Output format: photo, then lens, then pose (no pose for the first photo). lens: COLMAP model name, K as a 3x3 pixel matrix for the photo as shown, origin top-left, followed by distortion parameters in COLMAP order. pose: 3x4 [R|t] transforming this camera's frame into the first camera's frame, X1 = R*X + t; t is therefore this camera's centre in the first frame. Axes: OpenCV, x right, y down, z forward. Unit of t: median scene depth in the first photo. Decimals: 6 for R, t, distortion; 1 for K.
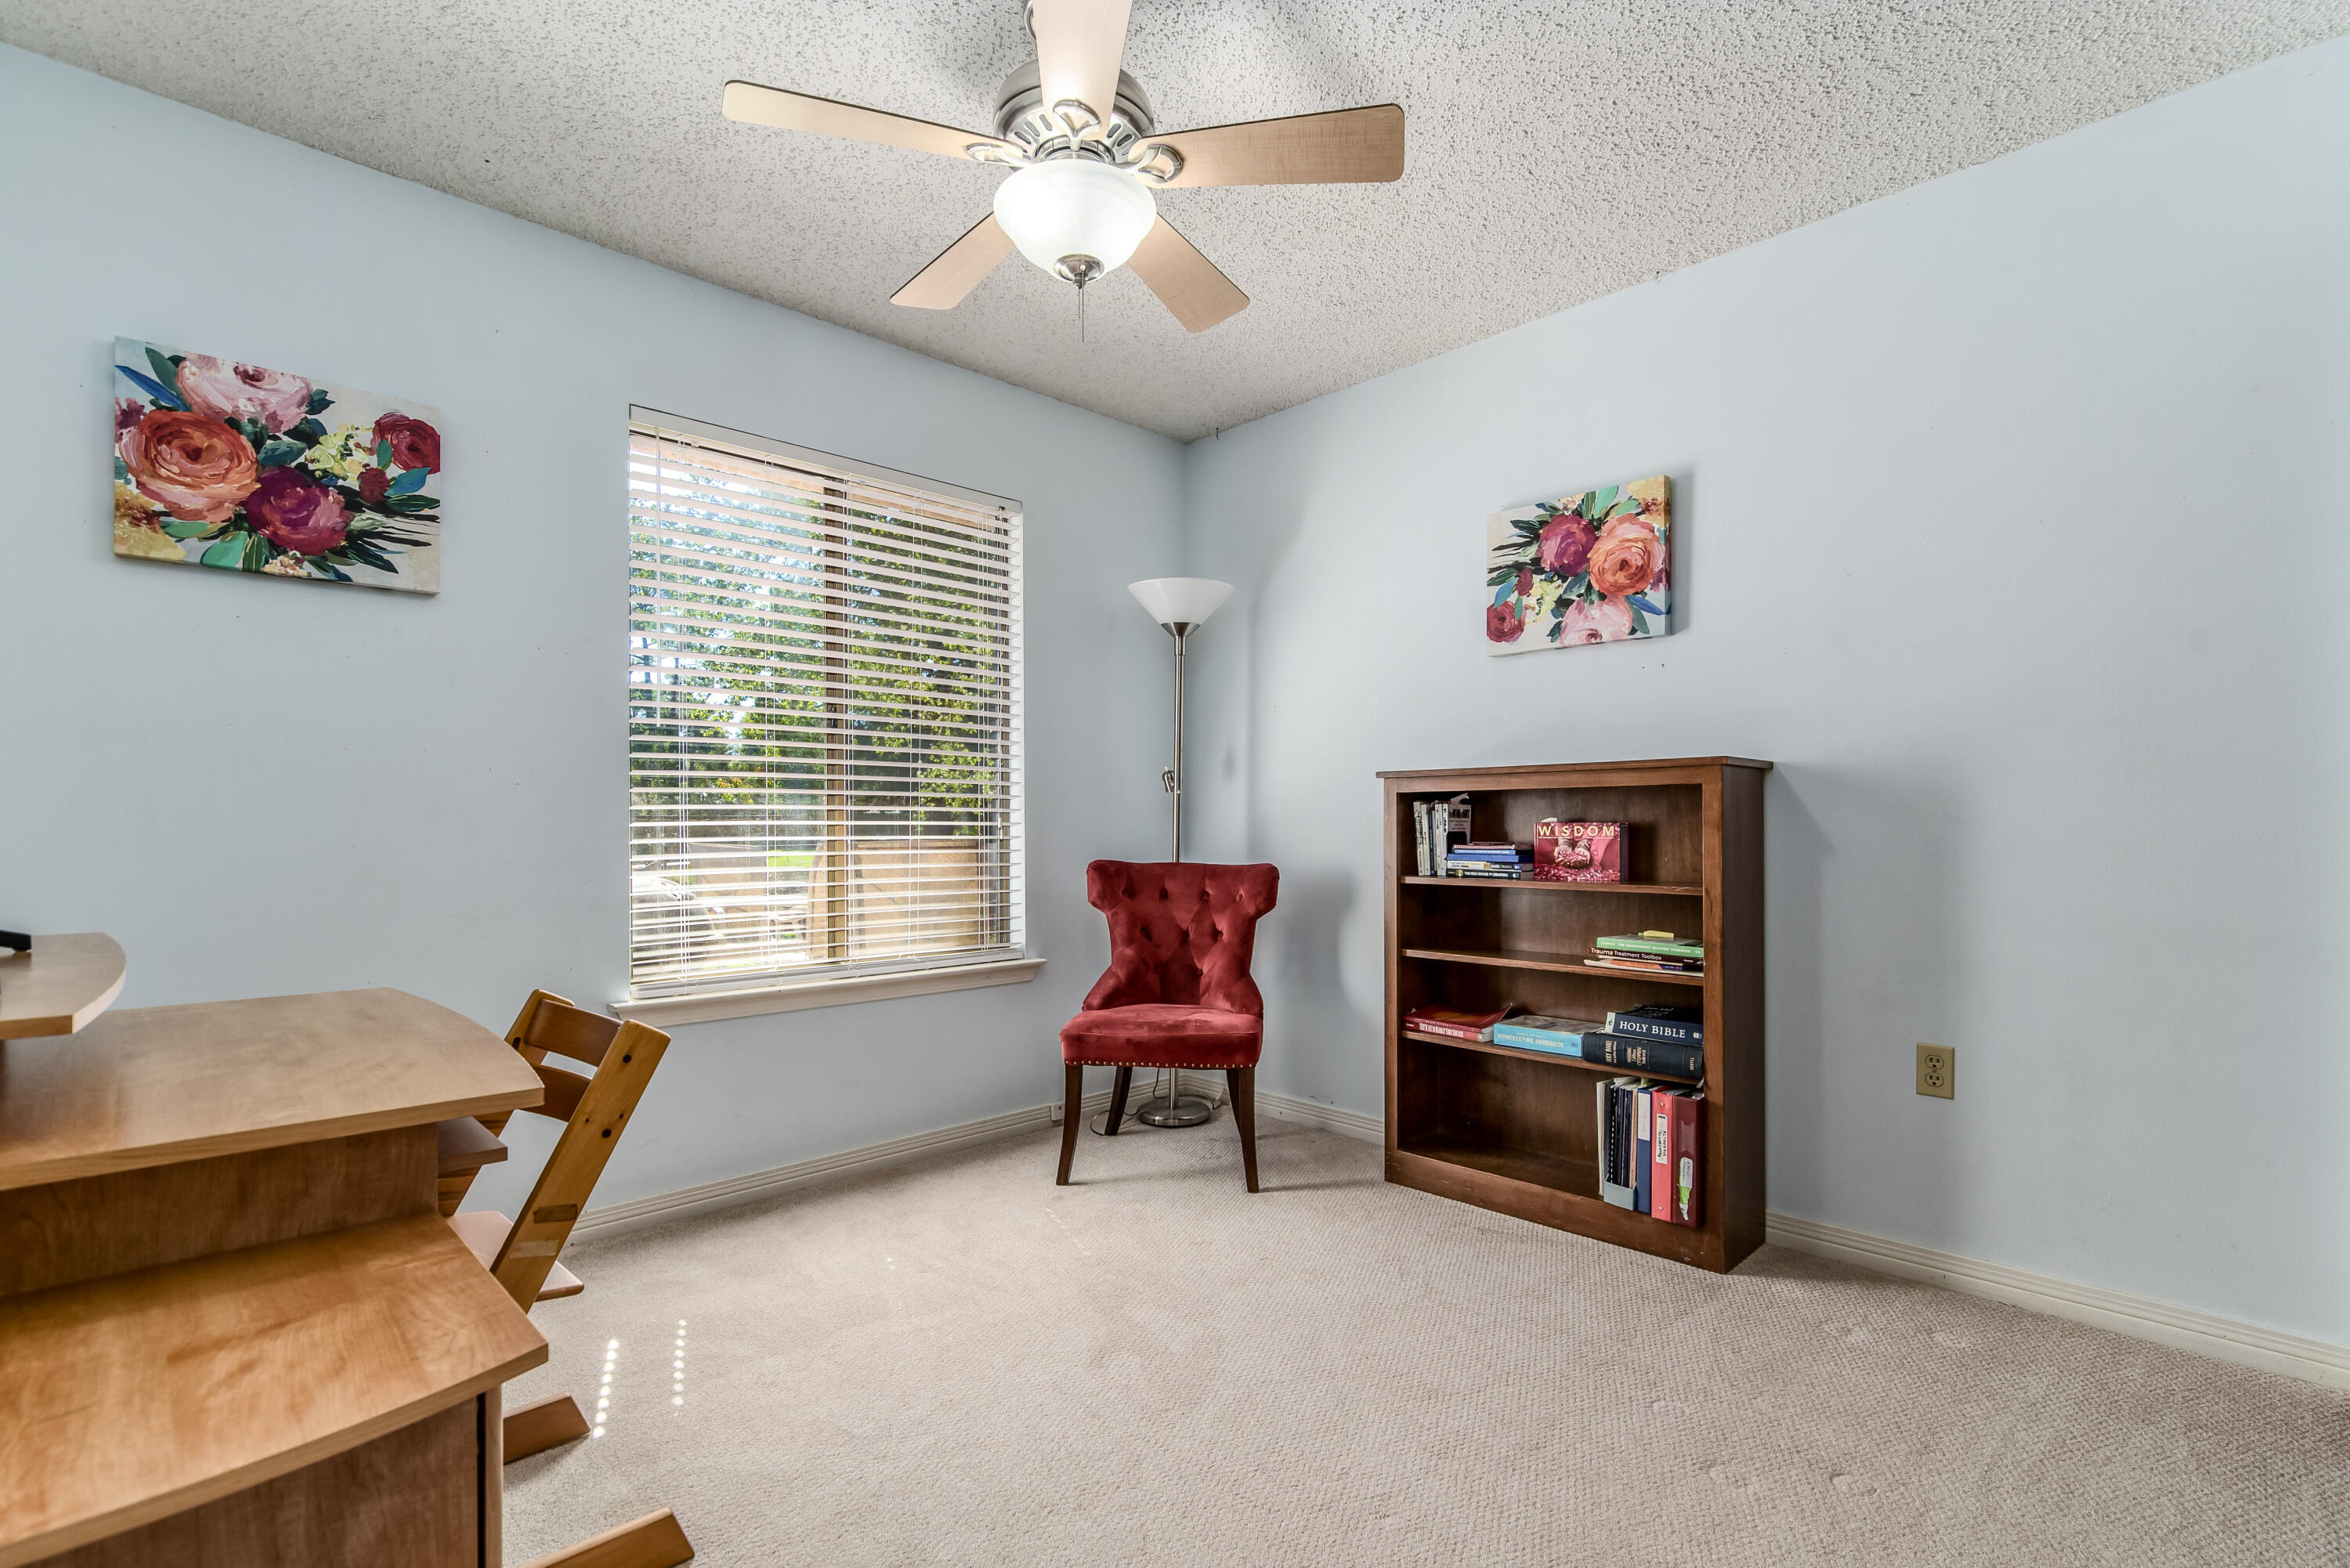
lens RADIAL K [[1080.8, 0, 1195.1], [0, 1080.8, 809.1], [0, 0, 1]] dist [-0.001460, 0.000113]
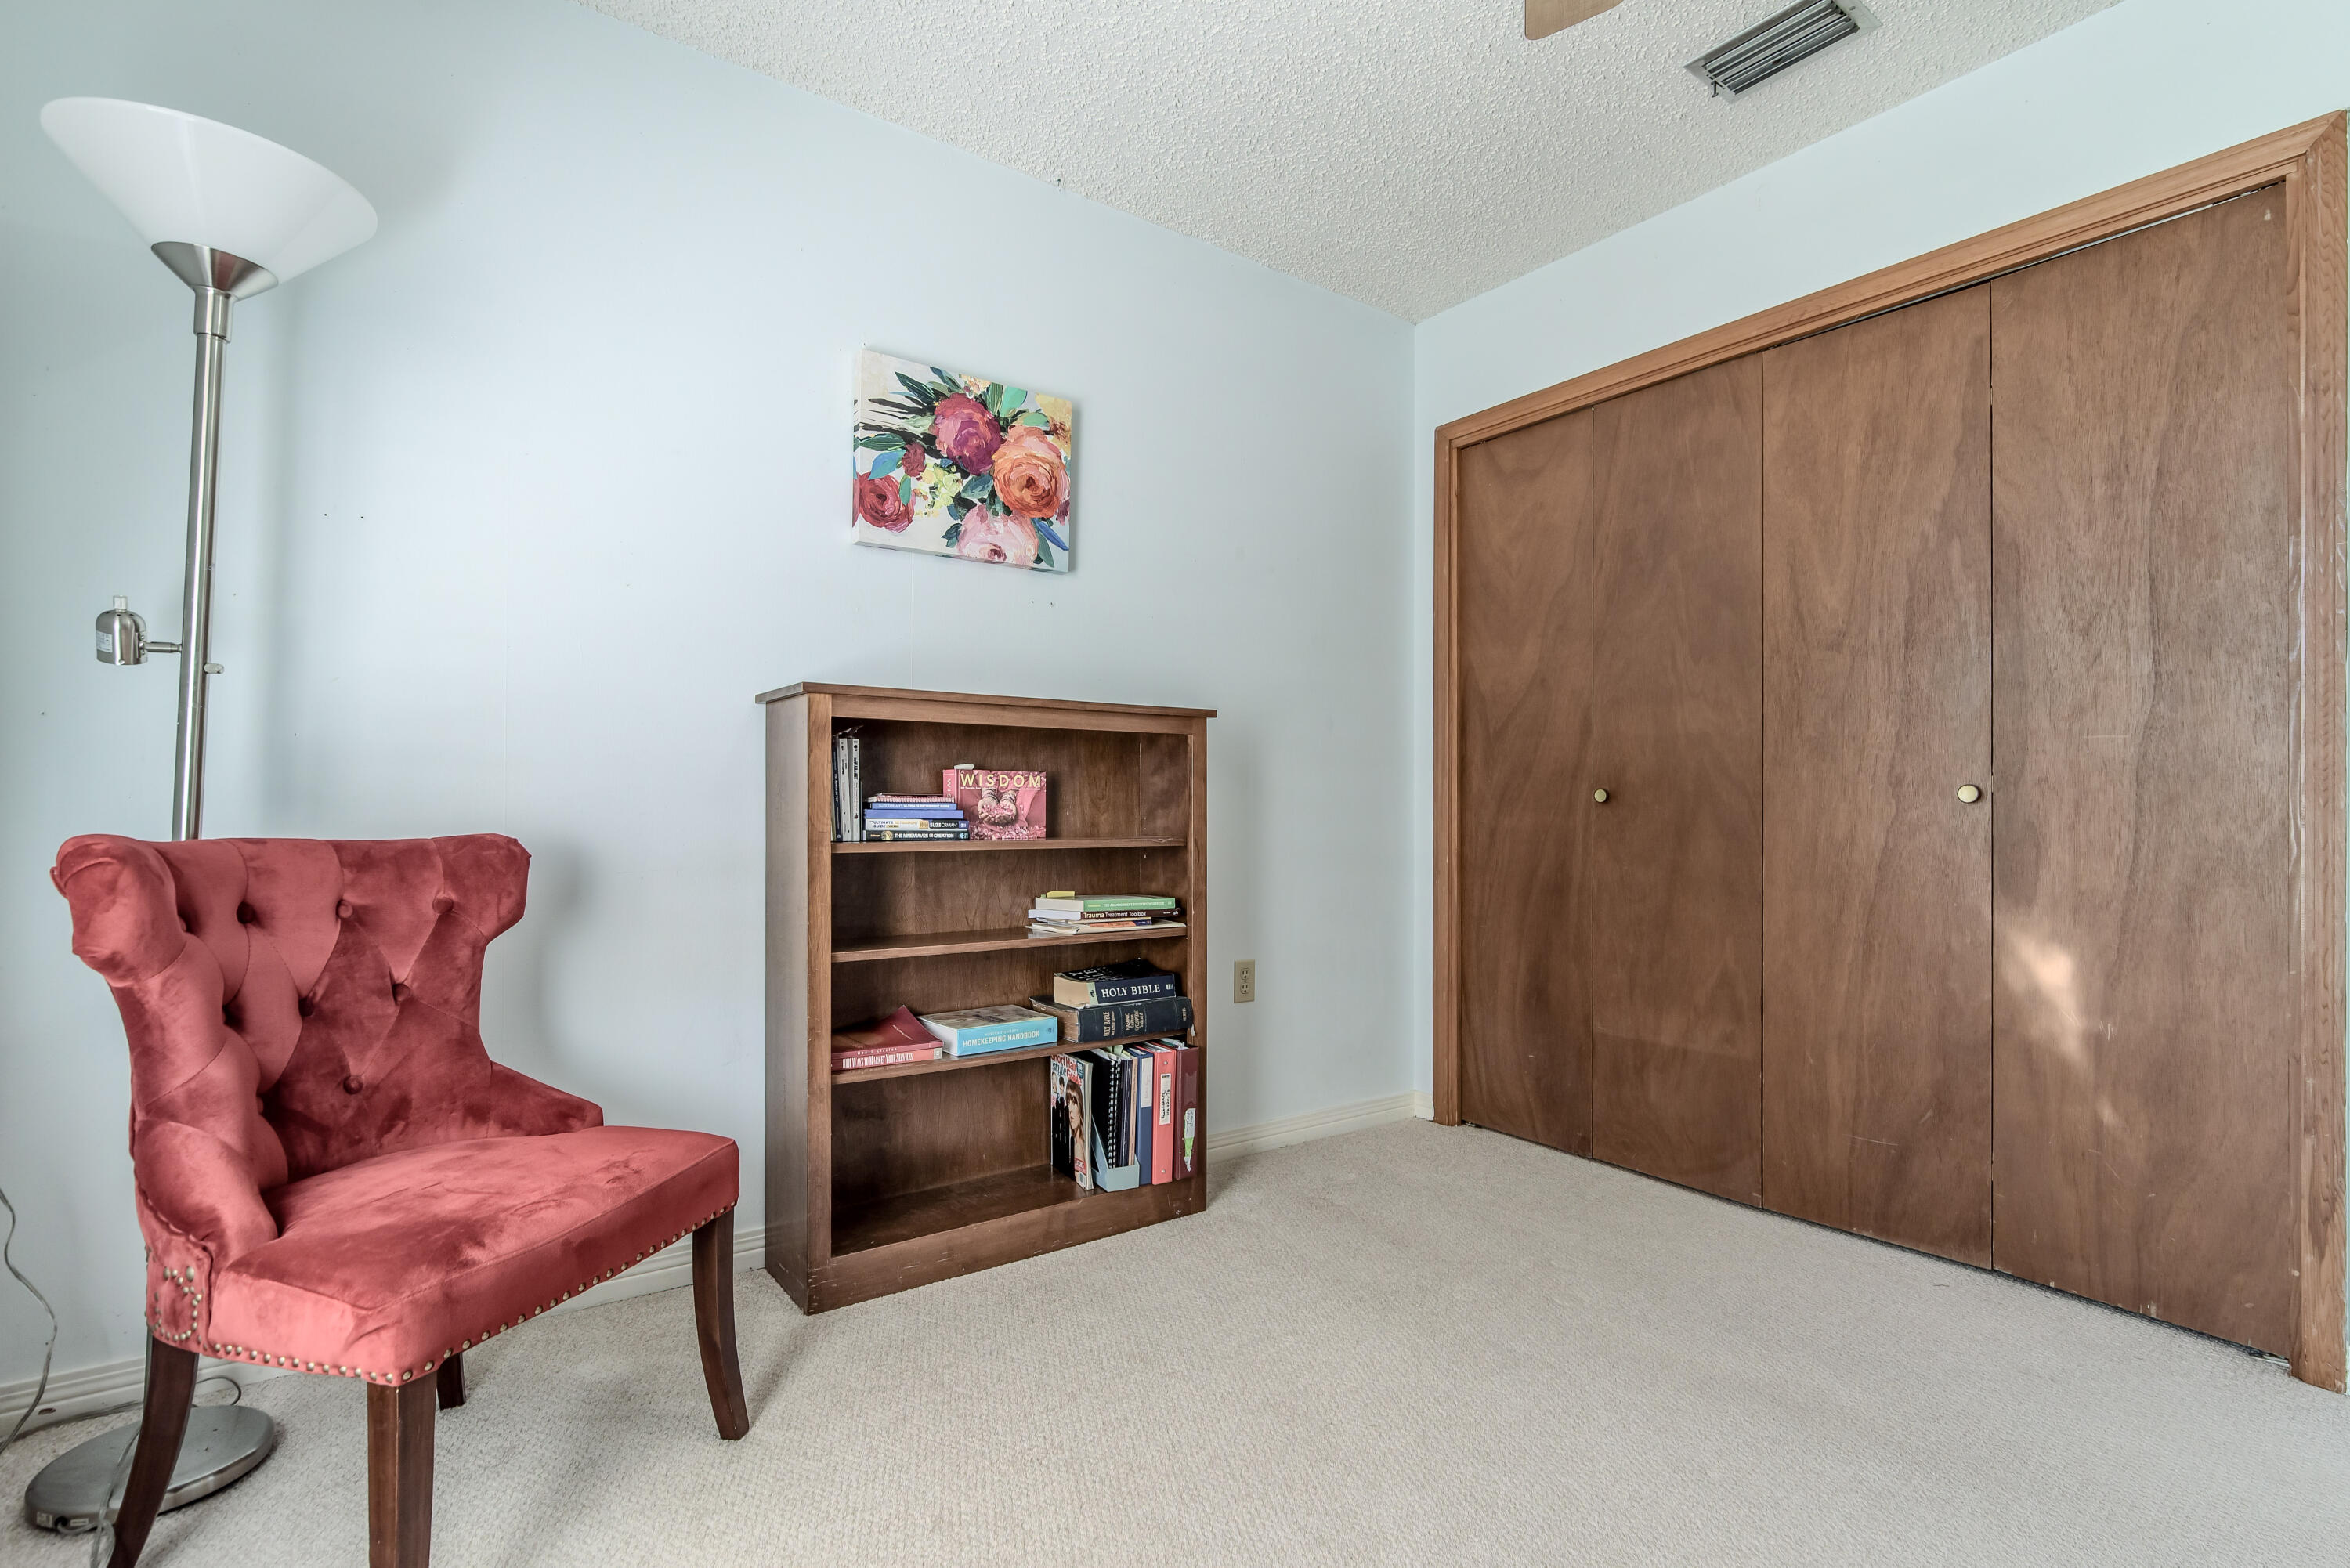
lens RADIAL K [[1118.9, 0, 1183.3], [0, 1118.9, 797.5], [0, 0, 1]] dist [0.000105, 0.000065]
pose [[0.145982, 0.016127, 0.989156, -0.480843], [-0.016805, 0.999763, -0.013820, 0.042312], [-0.989145, -0.014605, 0.146218, 0.723675]]
